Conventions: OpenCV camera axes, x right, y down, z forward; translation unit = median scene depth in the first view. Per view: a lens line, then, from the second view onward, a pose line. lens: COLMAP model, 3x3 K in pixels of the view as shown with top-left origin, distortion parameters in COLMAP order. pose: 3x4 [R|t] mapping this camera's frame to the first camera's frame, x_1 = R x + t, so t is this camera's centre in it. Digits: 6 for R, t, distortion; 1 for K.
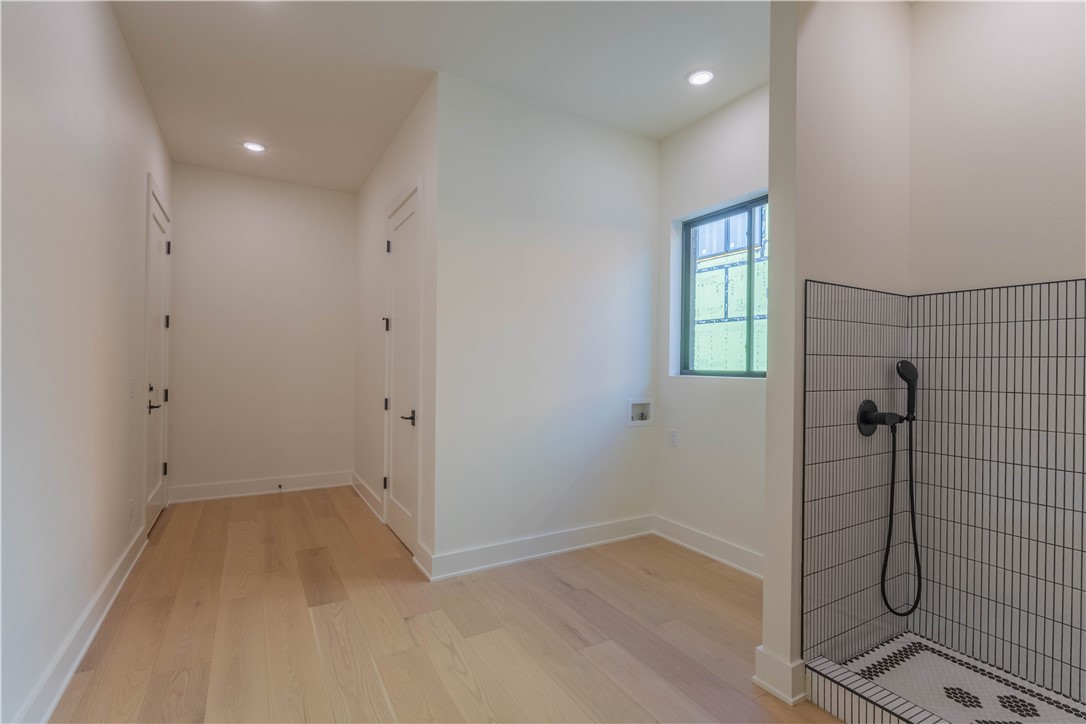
lens RADIAL K [[496.8, 0, 542.8], [0, 496.8, 363.2], [0, 0, 1]] dist [0.001971, 0.000653]
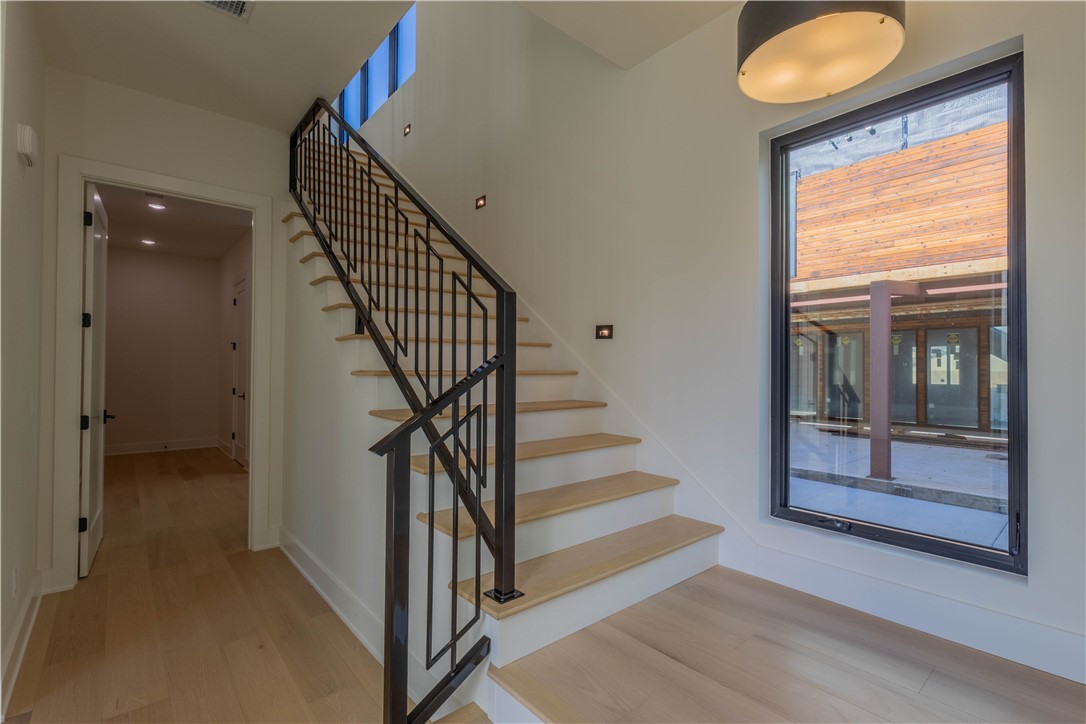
lens RADIAL K [[496.8, 0, 542.8], [0, 496.8, 363.2], [0, 0, 1]] dist [0.001971, 0.000653]
pose [[0.985177, -0.008224, 0.171346, 0.457965], [0.009128, 0.999948, -0.004490, 0.000399], [-0.171300, 0.005987, 0.985201, -0.915571]]
